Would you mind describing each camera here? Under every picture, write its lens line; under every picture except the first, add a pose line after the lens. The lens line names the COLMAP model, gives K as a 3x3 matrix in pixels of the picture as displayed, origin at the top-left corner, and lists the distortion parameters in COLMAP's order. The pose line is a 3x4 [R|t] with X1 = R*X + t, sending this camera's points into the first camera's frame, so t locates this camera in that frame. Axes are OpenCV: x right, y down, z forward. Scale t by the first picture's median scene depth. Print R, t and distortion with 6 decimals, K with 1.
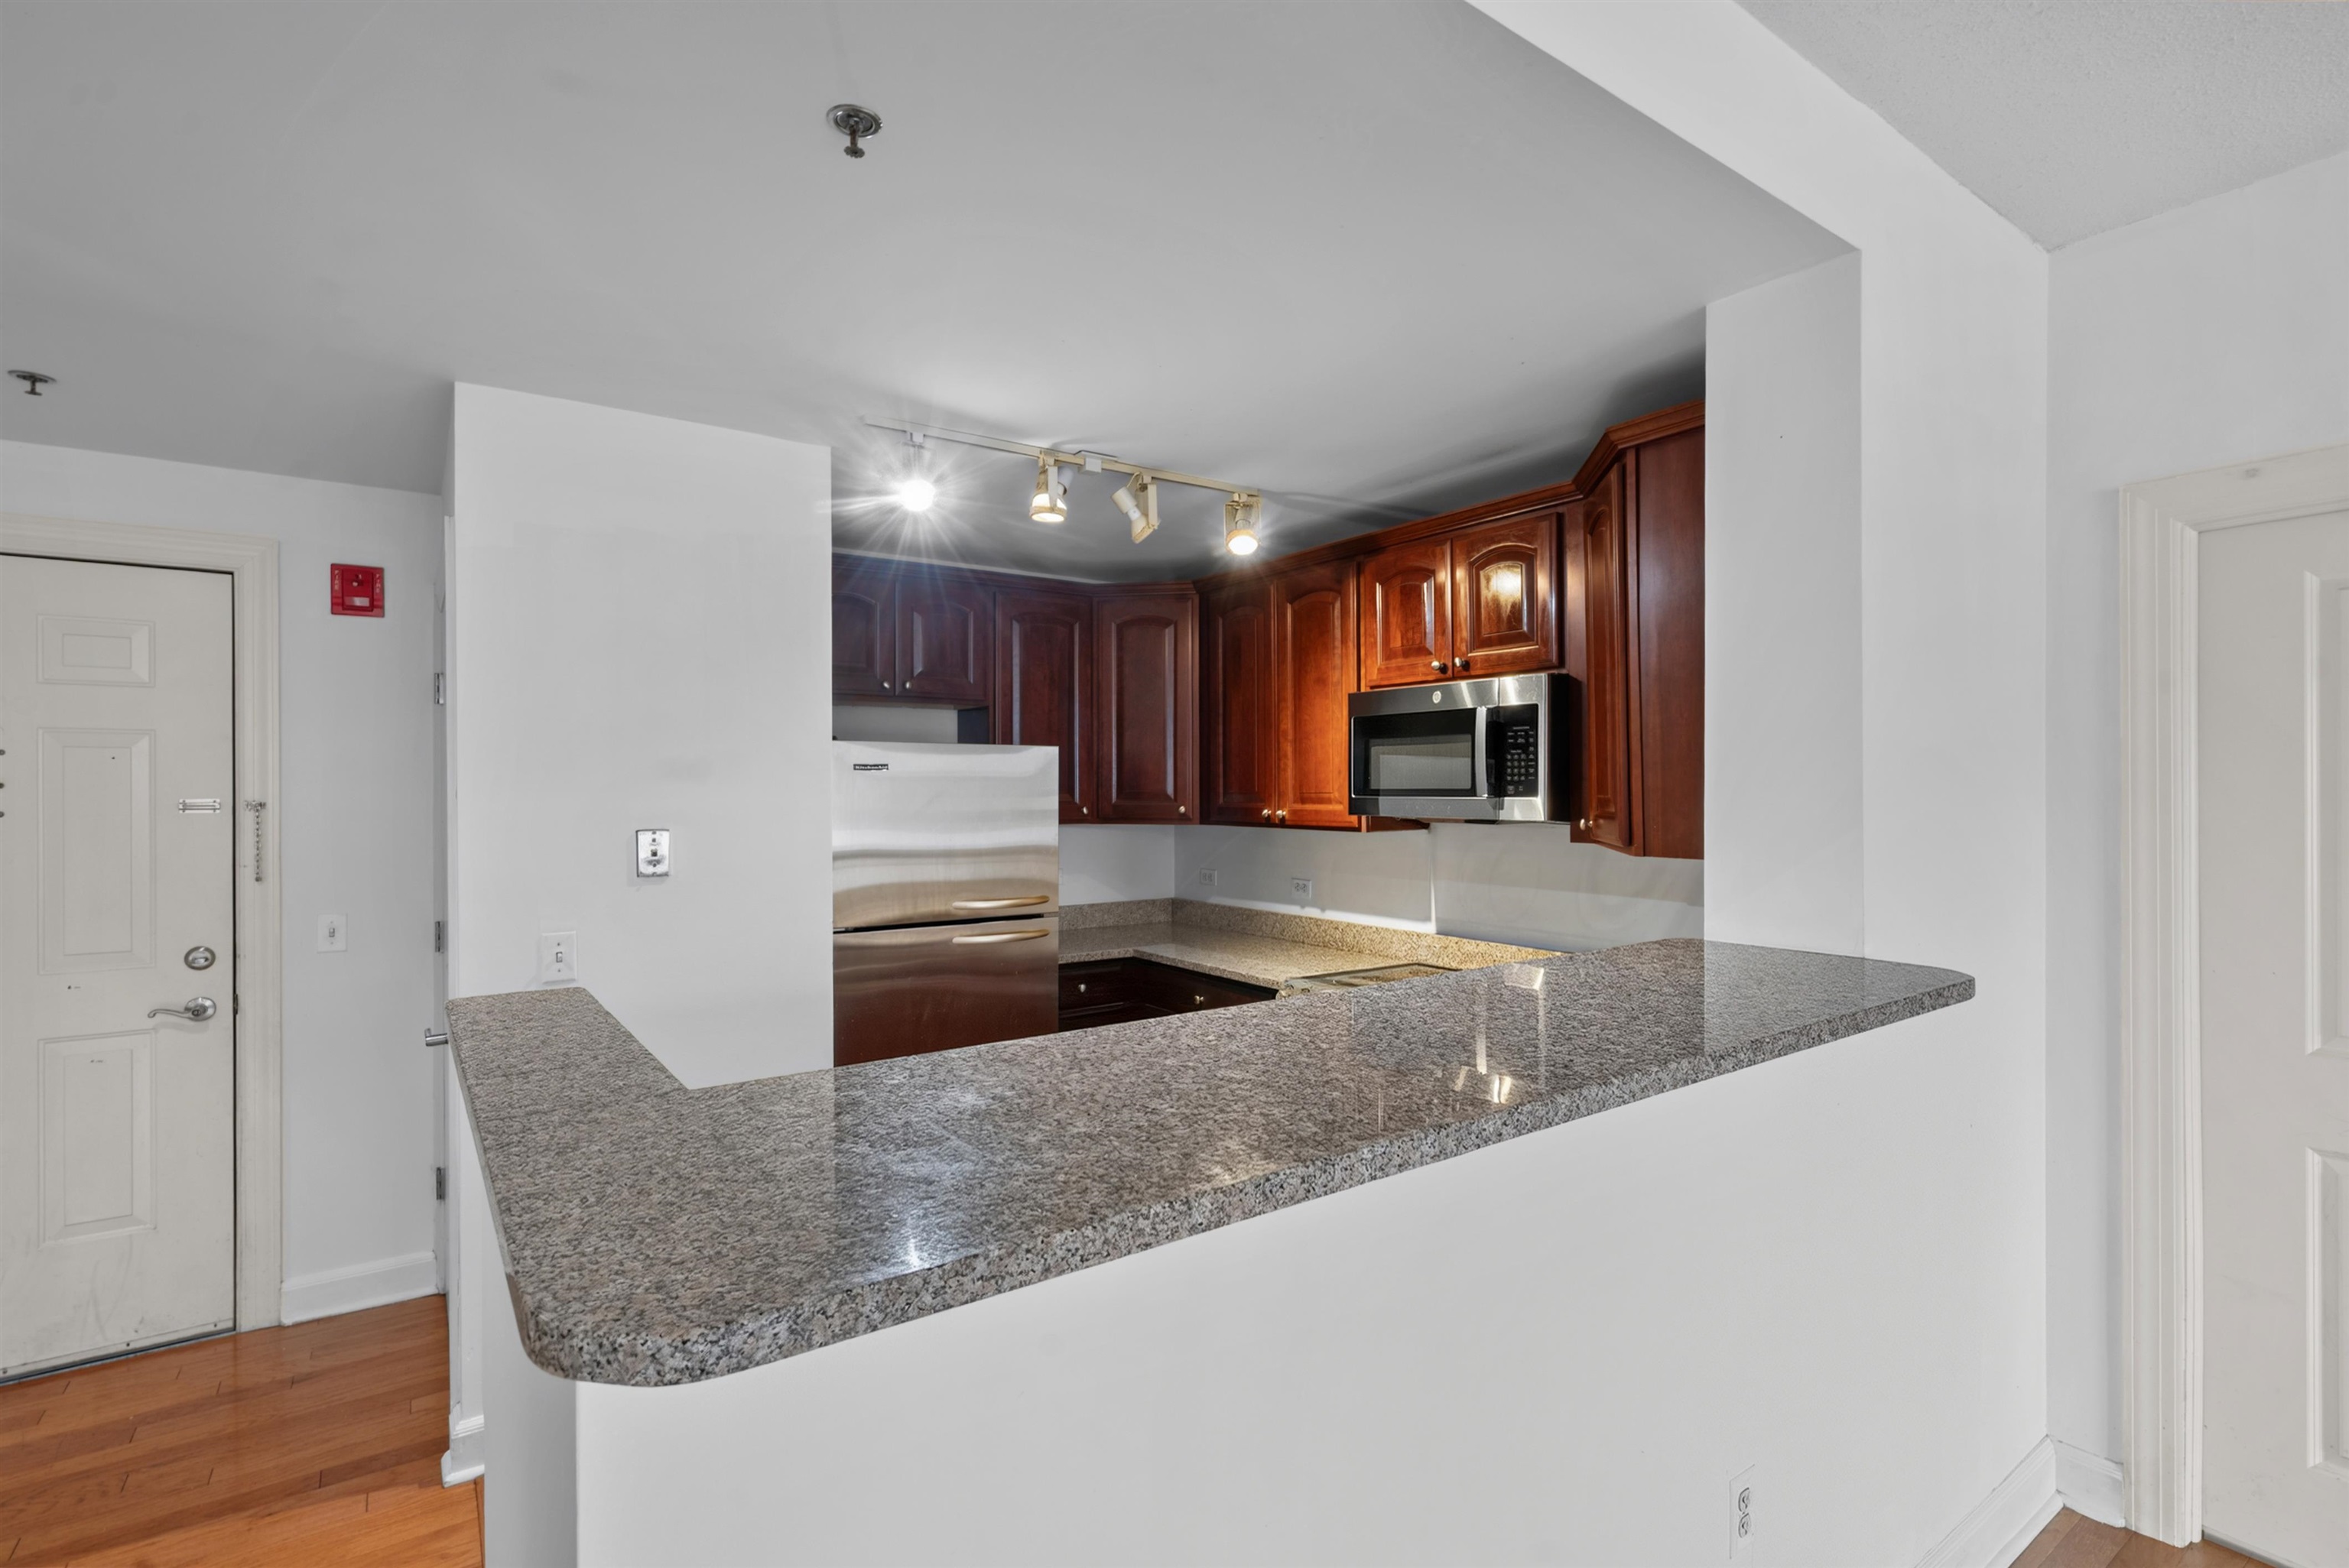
lens RADIAL K [[1096.6, 0, 1186.8], [0, 1096.6, 789.6], [0, 0, 1]] dist [-0.003379, 0.001567]
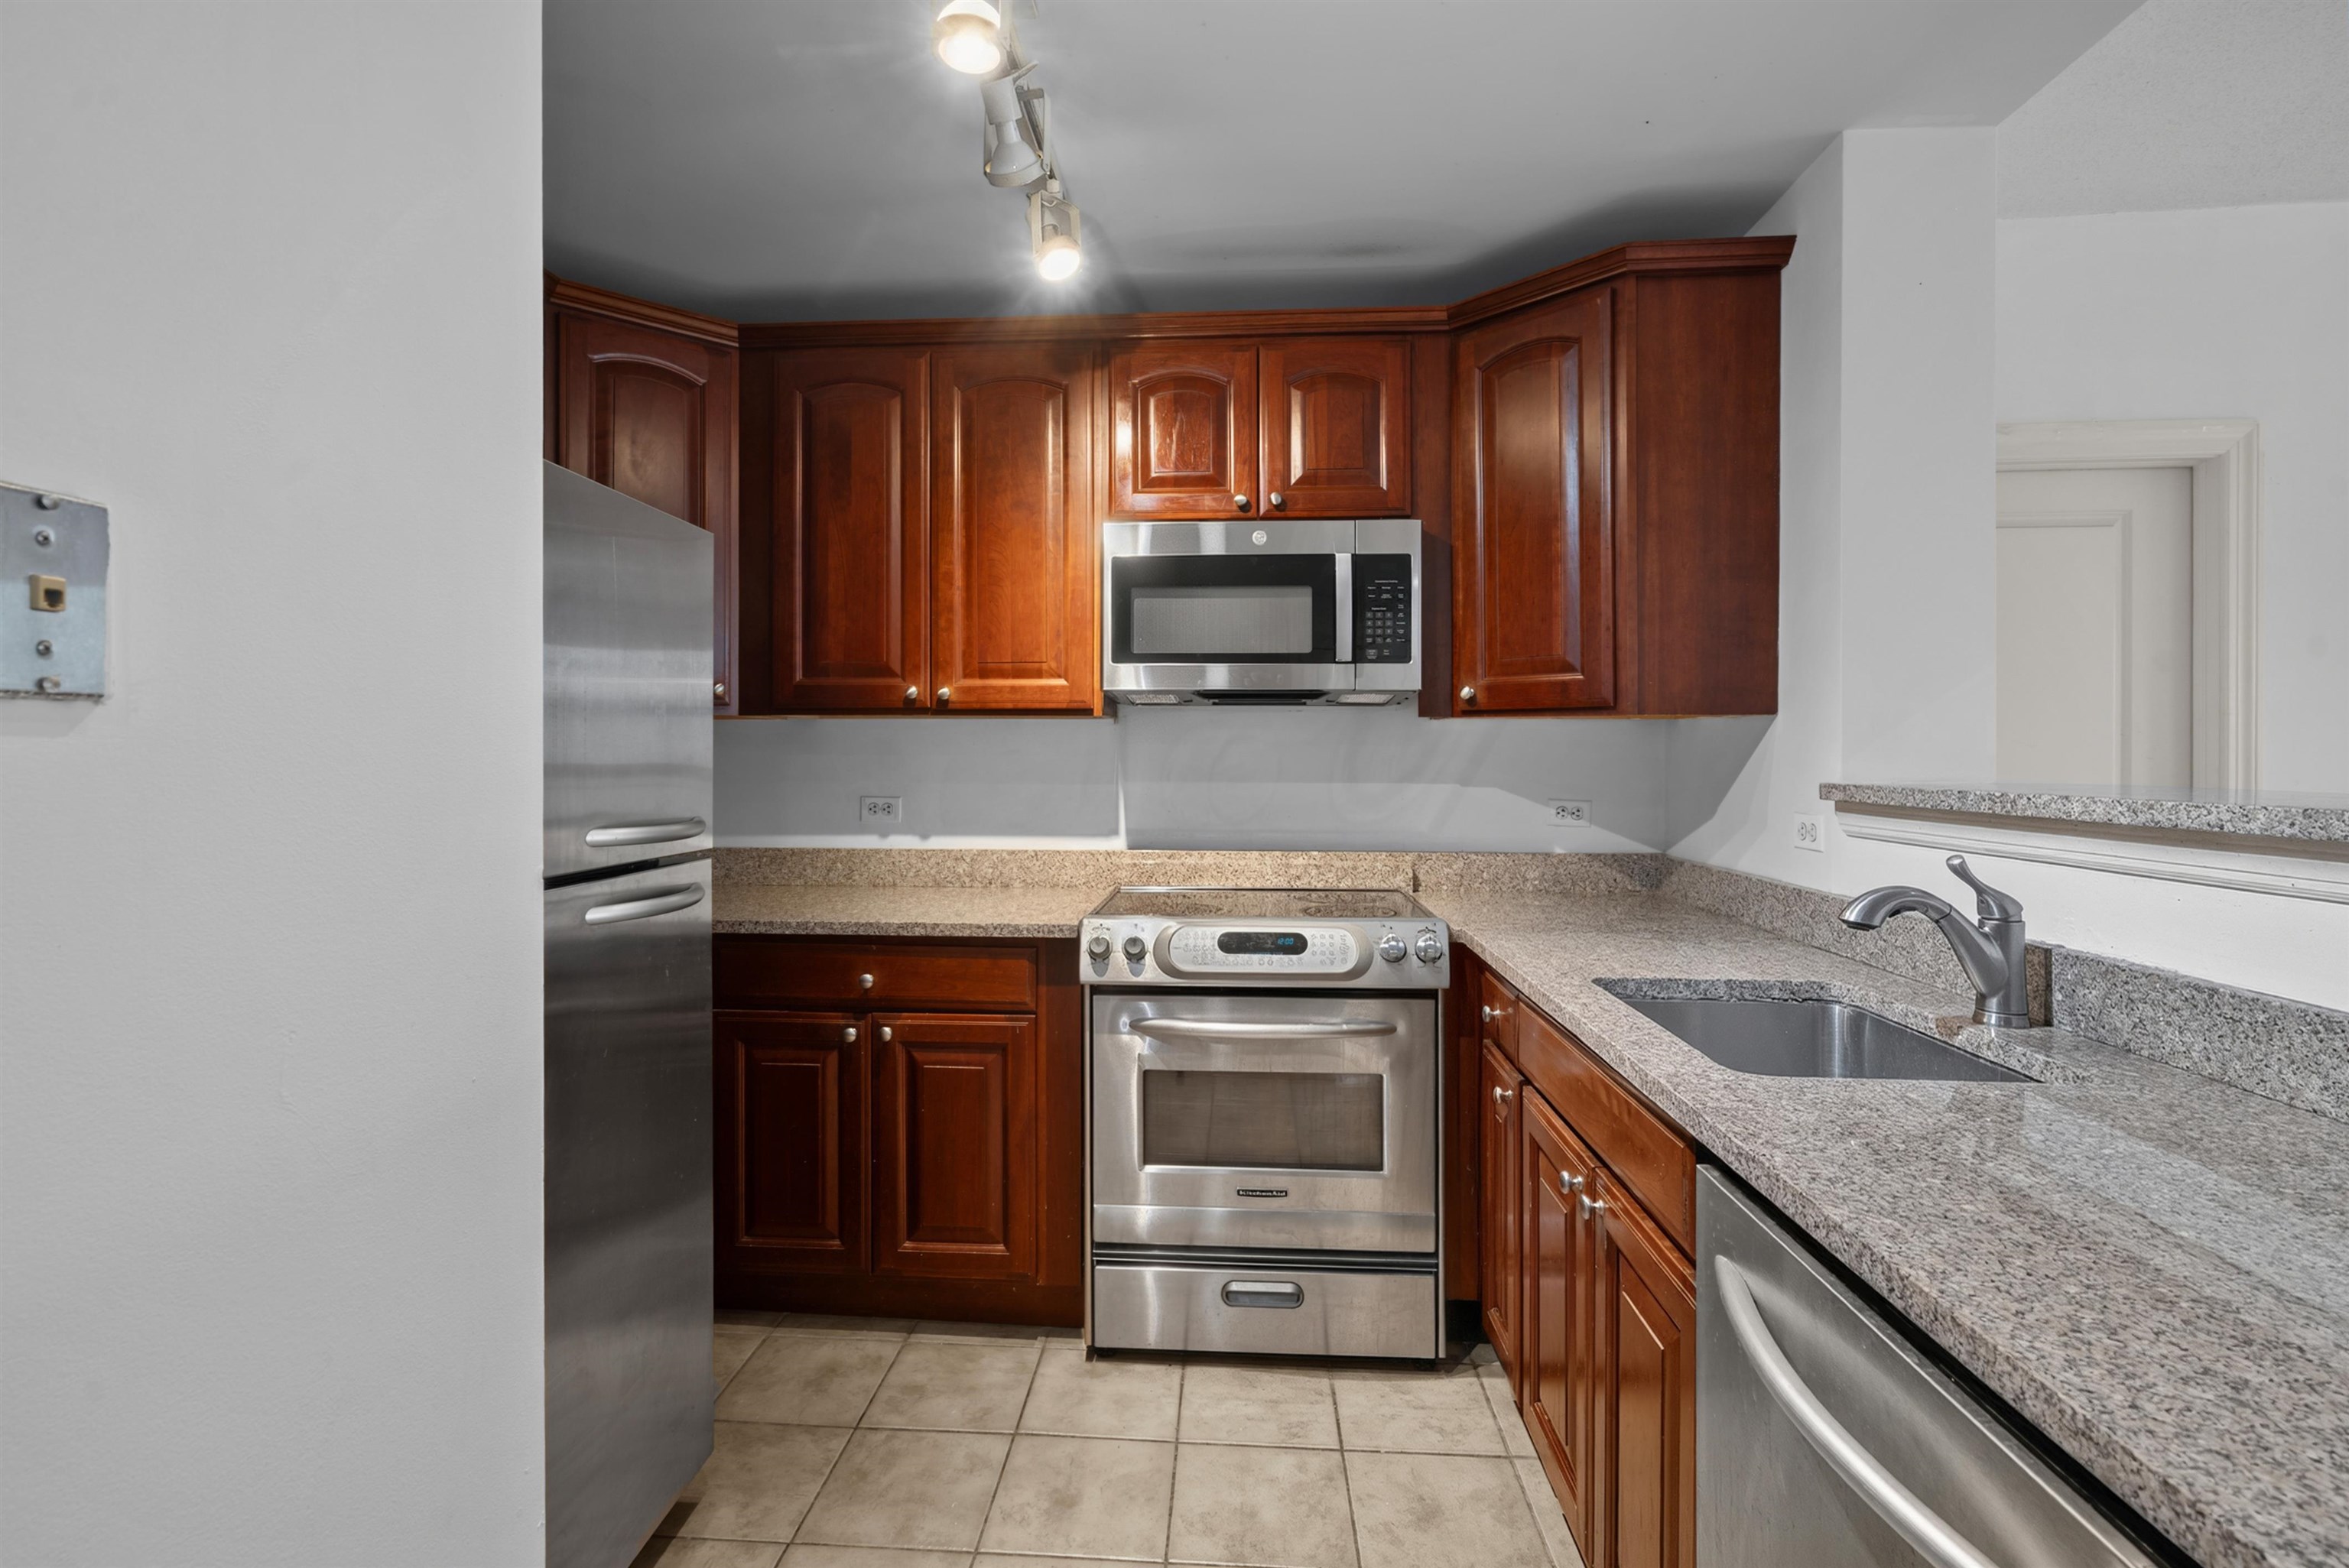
lens RADIAL K [[1096.6, 0, 1150.4], [0, 1096.6, 756.3], [0, 0, 1]] dist [-0.003379, 0.001567]
pose [[0.637353, 0.000844, 0.770571, -0.408238], [-0.000767, 1.000000, -0.000460, 0.069770], [-0.770571, -0.000298, 0.637354, 0.520877]]
